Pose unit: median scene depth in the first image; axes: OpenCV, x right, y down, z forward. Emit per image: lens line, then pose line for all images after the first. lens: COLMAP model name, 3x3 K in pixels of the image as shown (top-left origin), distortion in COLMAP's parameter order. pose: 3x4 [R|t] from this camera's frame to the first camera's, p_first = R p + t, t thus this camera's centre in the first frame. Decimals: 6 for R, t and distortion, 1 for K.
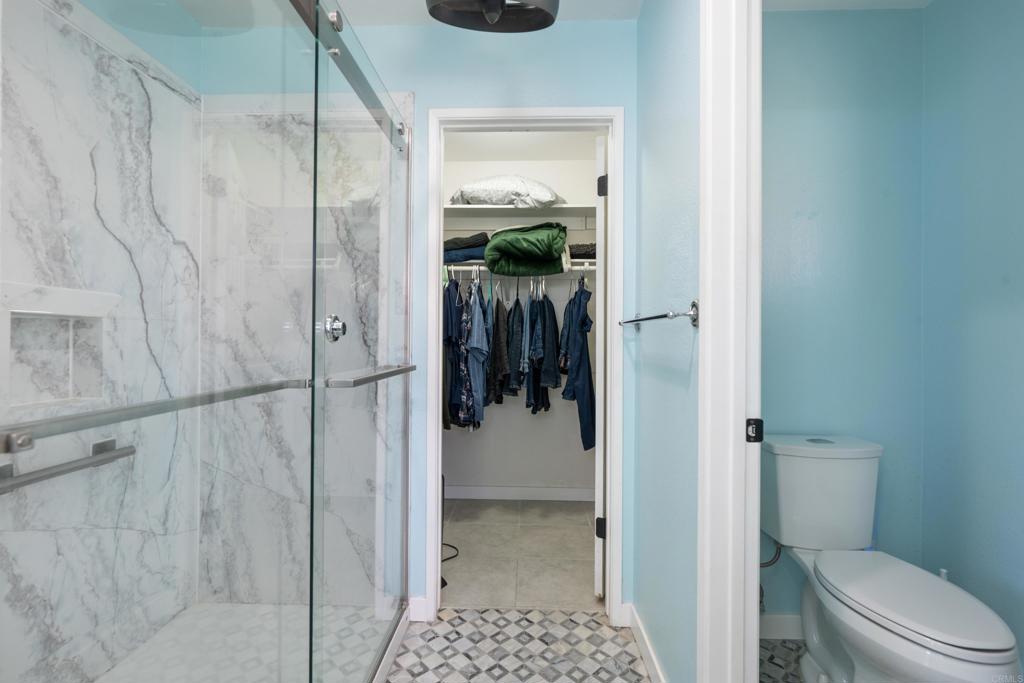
lens RADIAL K [[458.7, 0, 511.9], [0, 458.7, 340.3], [0, 0, 1]] dist [0.000980, -0.000007]
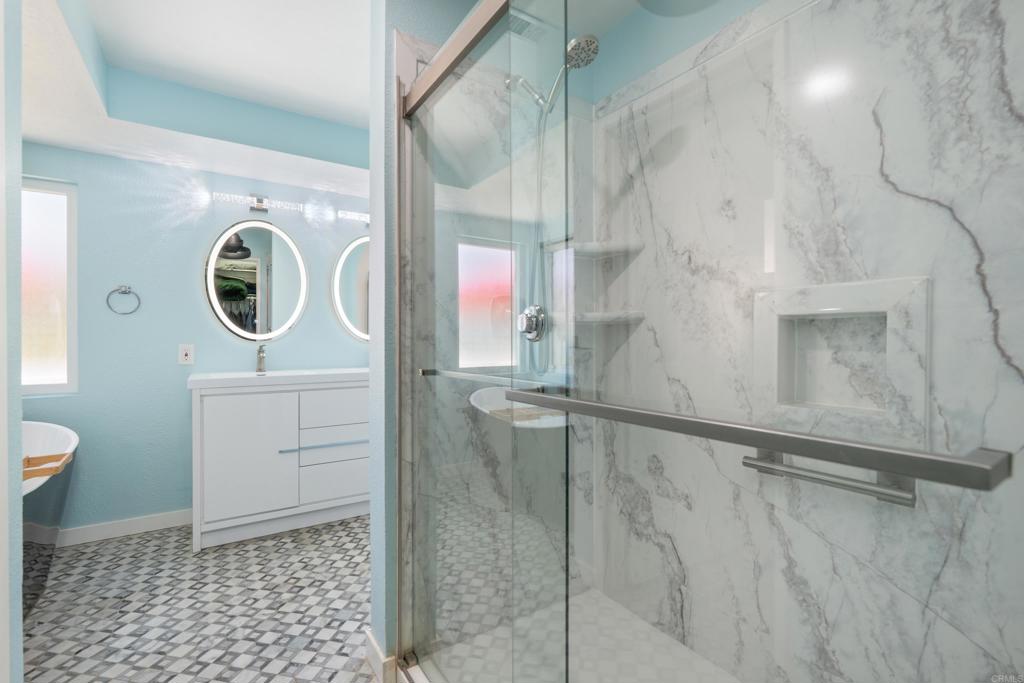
lens RADIAL K [[458.7, 0, 511.3], [0, 458.7, 340.6], [0, 0, 1]] dist [0.000980, -0.000007]
pose [[-0.811079, -0.004458, -0.584919, 0.081766], [-0.003863, 0.999990, -0.002265, 0.004410], [0.584923, 0.000423, -0.811089, 1.349376]]
